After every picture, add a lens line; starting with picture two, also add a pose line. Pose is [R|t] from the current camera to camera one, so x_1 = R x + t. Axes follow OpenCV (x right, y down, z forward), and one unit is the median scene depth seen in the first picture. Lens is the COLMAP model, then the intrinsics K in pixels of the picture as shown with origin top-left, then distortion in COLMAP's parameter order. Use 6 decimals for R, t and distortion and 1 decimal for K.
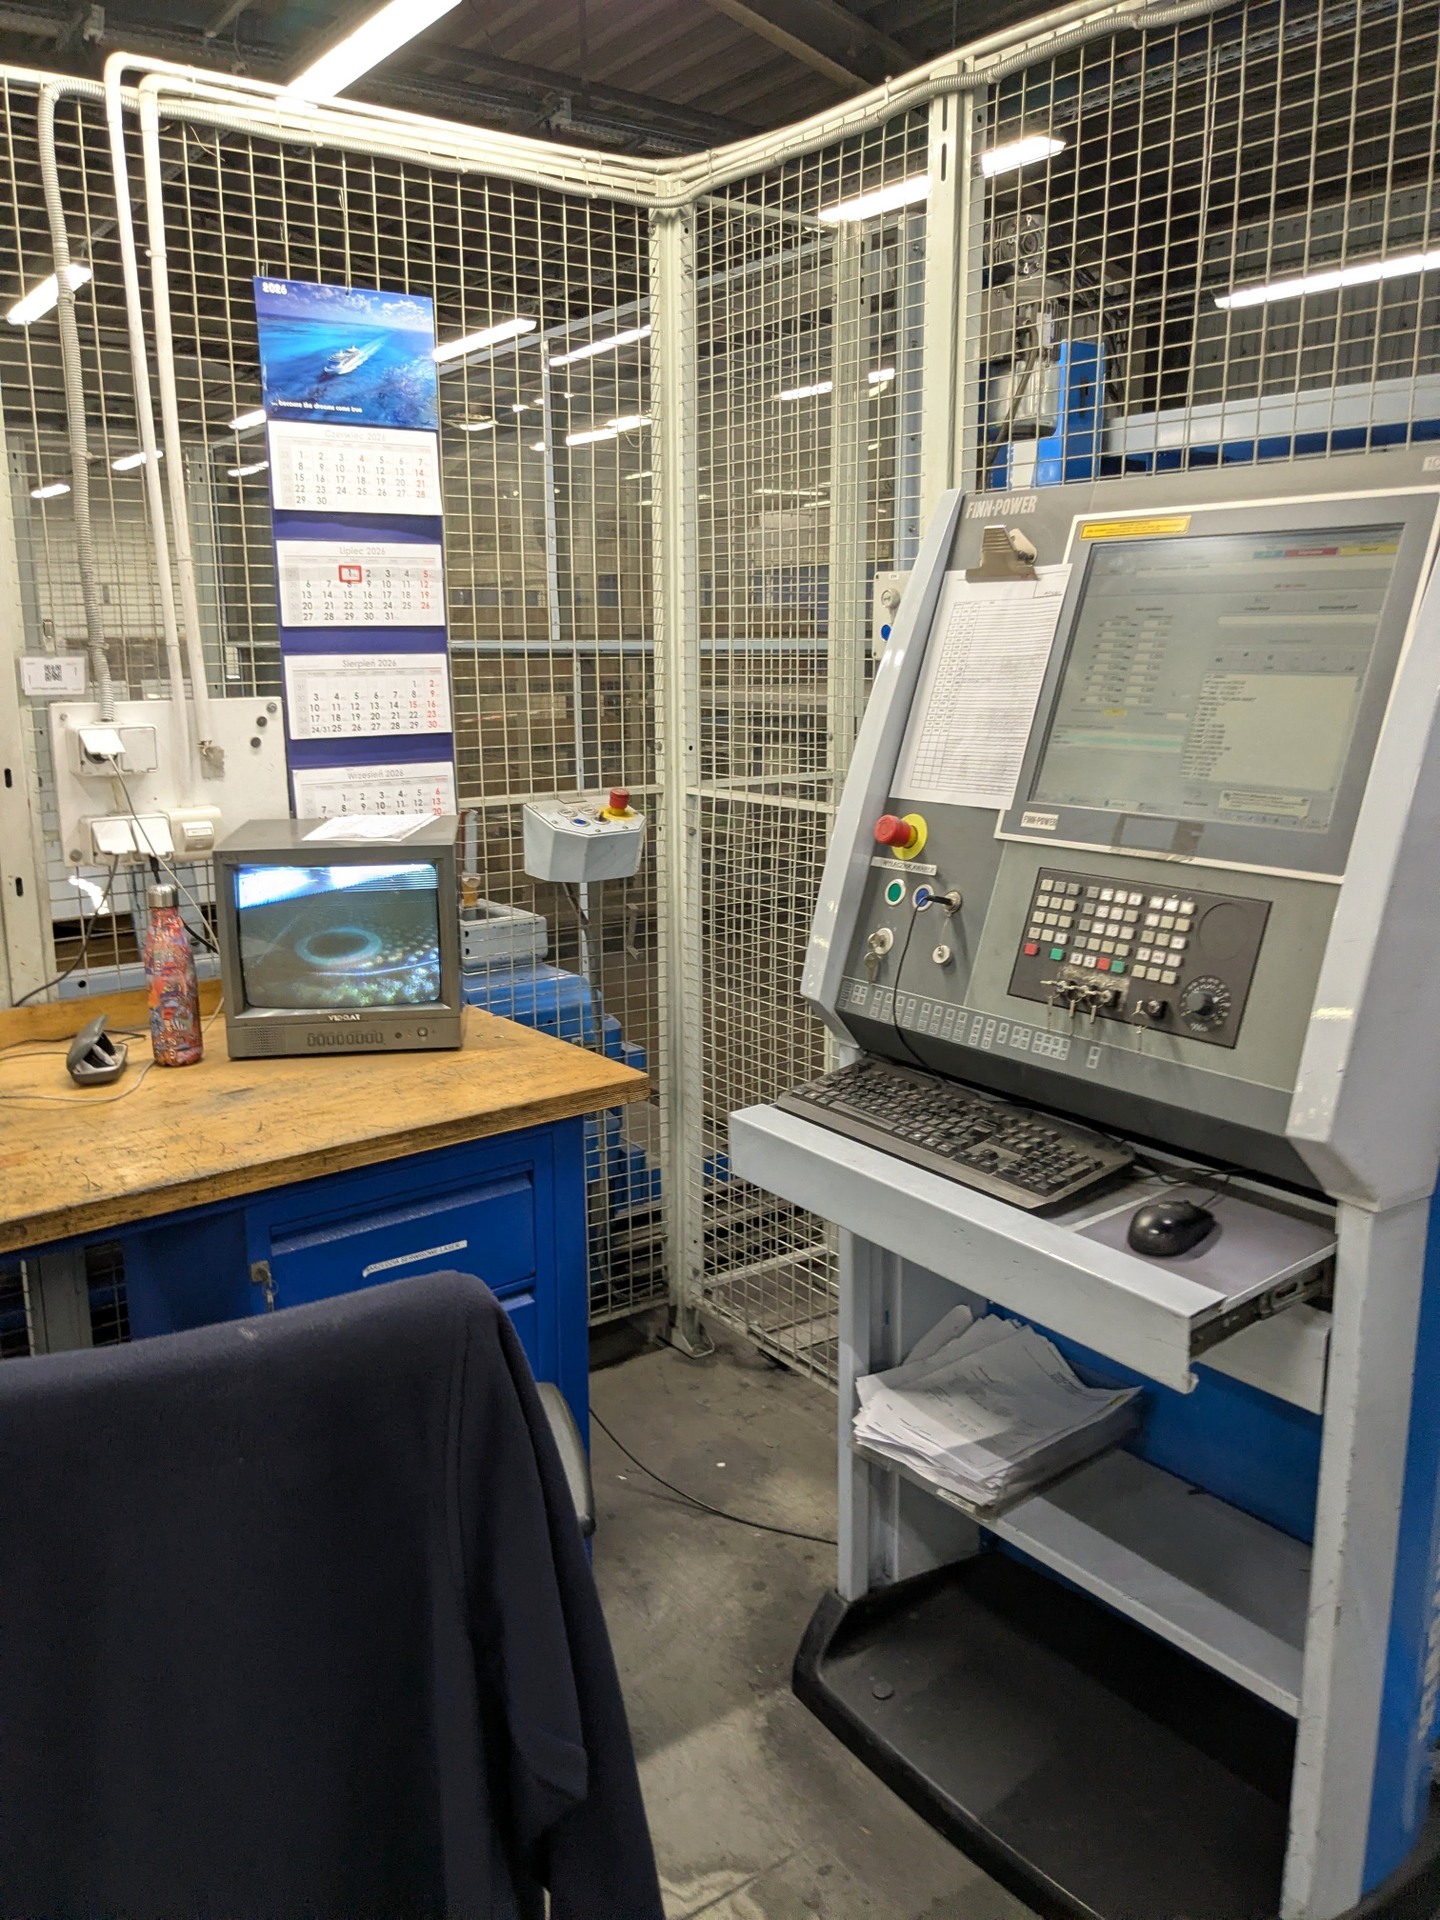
lens RADIAL K [[1488.7, 0, 748.1], [0, 1488.7, 985.2], [0, 0, 1]] dist [0.060785, -0.104374]
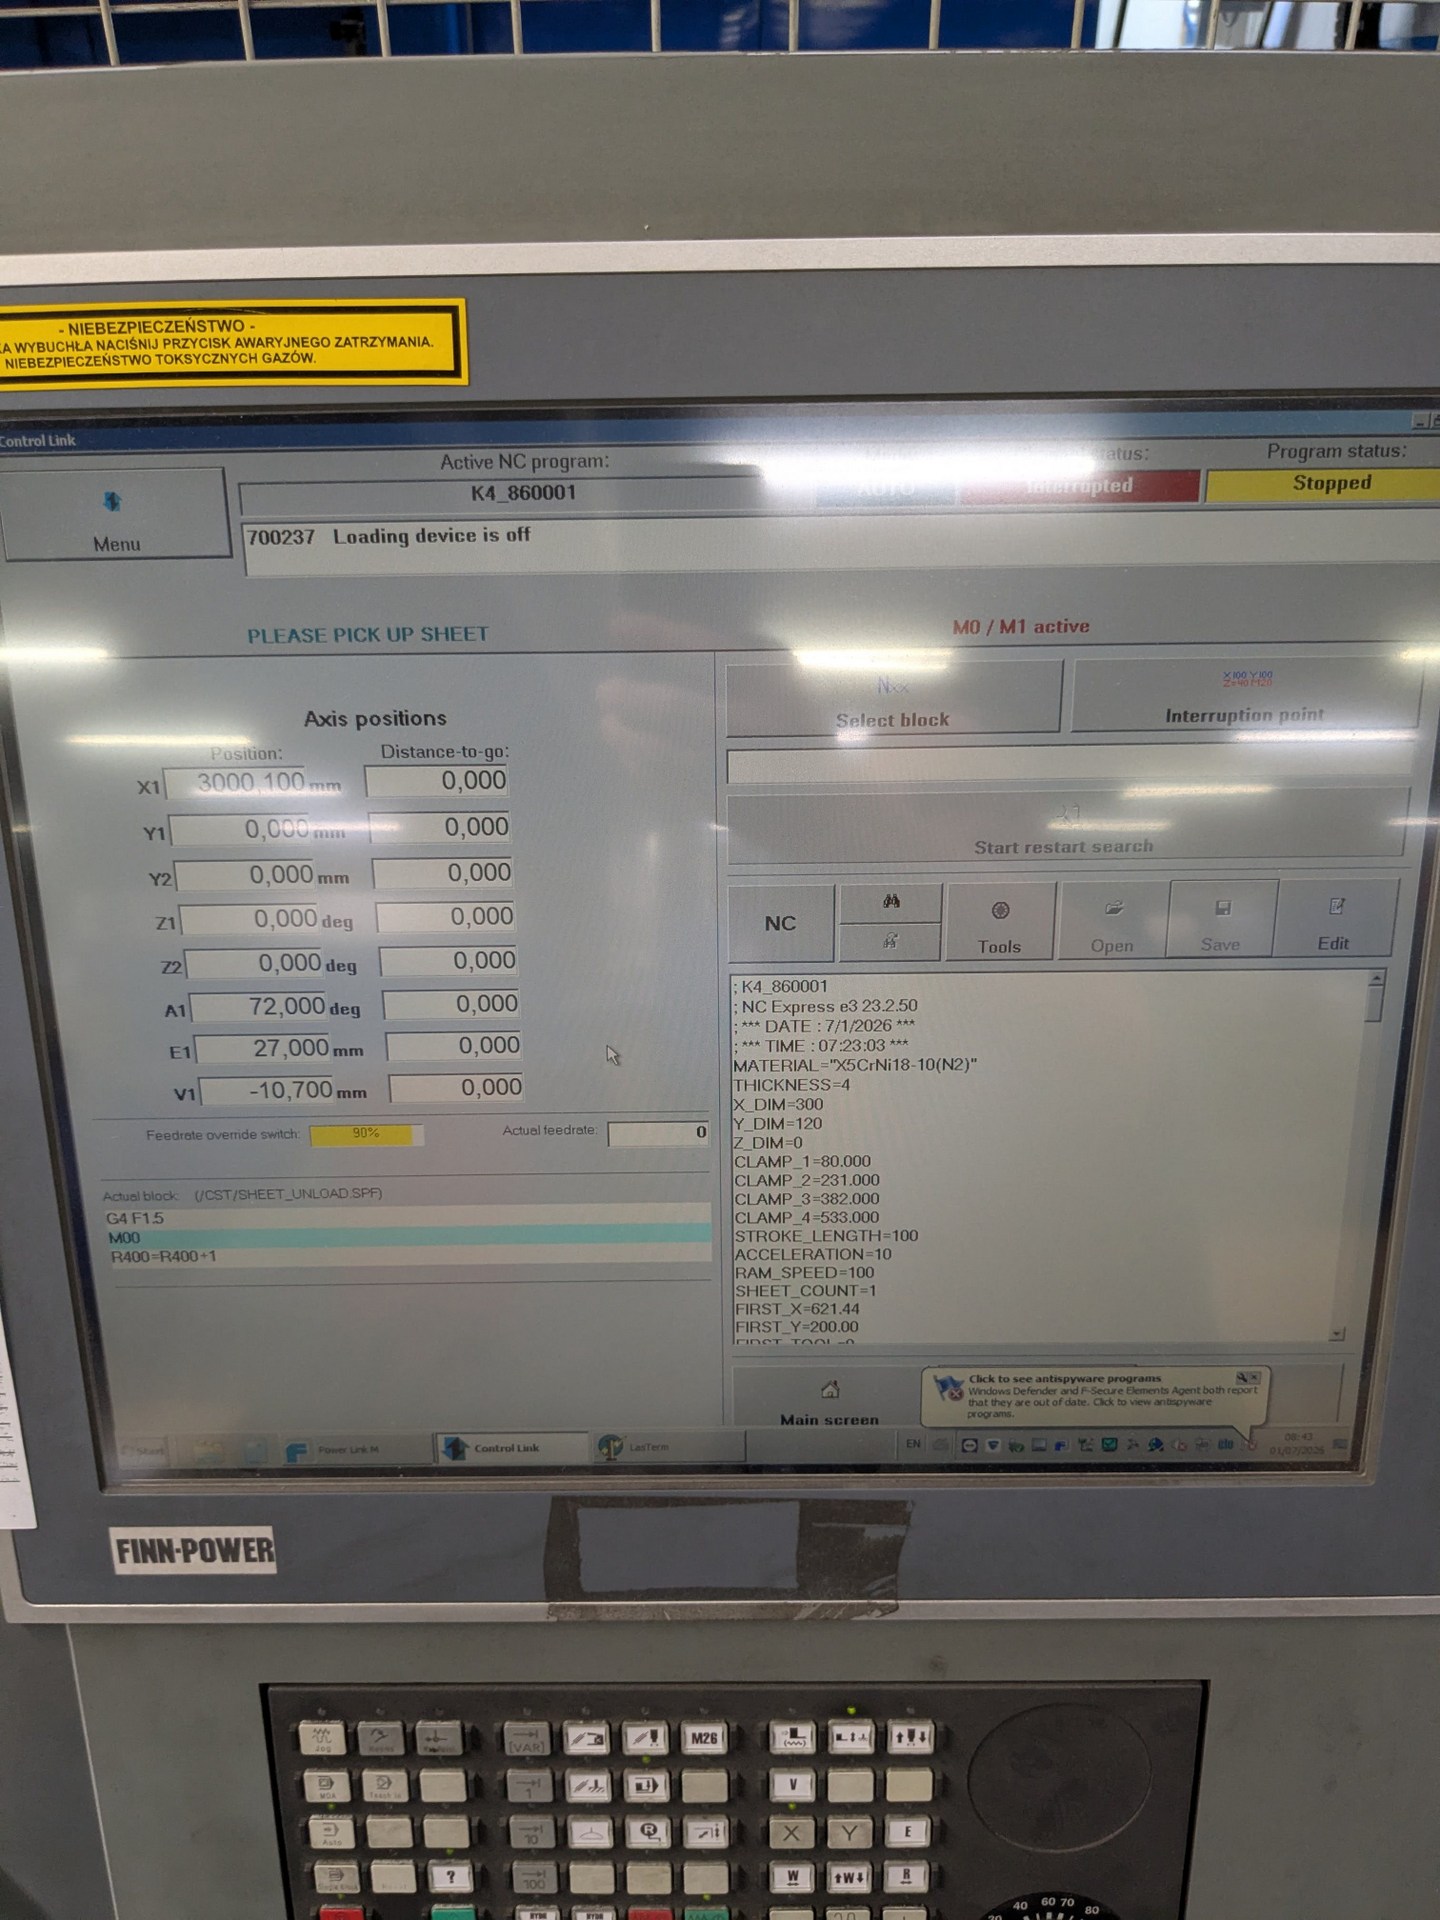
lens RADIAL K [[1488.7, 0, 748.1], [0, 1488.7, 985.2], [0, 0, 1]] dist [0.060785, -0.104374]
pose [[0.626800, -0.436671, 0.645321, 0.140061], [0.190046, 0.888871, 0.416883, -0.314817], [-0.755648, -0.138661, 0.640132, 0.835491]]
